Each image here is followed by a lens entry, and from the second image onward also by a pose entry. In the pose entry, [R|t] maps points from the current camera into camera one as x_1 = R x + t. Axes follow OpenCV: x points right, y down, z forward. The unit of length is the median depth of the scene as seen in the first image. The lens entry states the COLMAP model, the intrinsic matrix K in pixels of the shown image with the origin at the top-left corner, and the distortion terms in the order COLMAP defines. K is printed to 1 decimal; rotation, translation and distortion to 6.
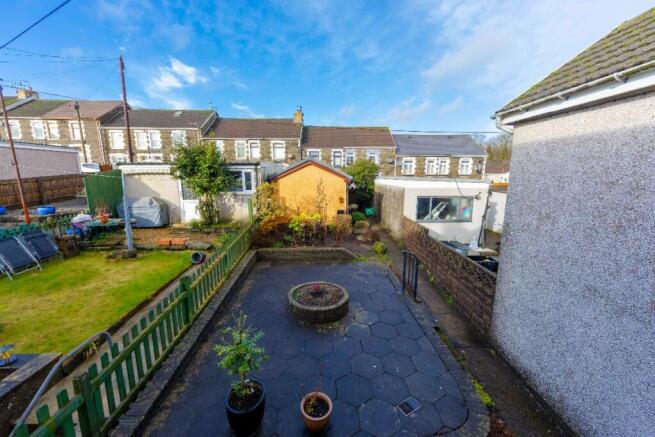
lens RADIAL K [[264.0, 0, 329.6], [0, 264.0, 214.9], [0, 0, 1]] dist [-0.000202, 0.000131]
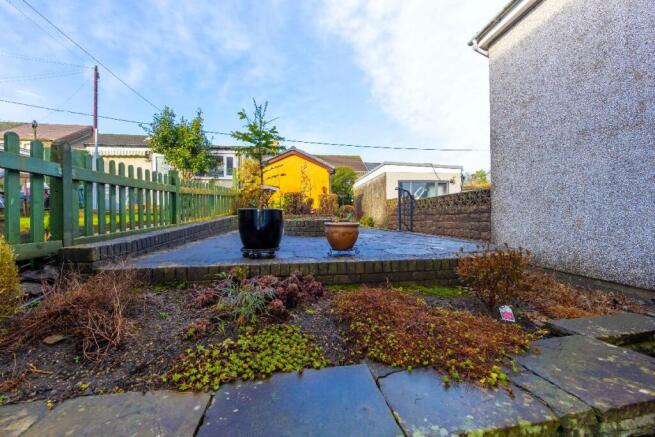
lens RADIAL K [[264.0, 0, 331.2], [0, 264.0, 217.5], [0, 0, 1]] dist [-0.000202, 0.000131]
pose [[0.992839, -0.012426, 0.118815, -0.054801], [0.032693, 0.984869, -0.170191, 0.238750], [-0.114903, 0.172857, 0.978222, 0.034355]]
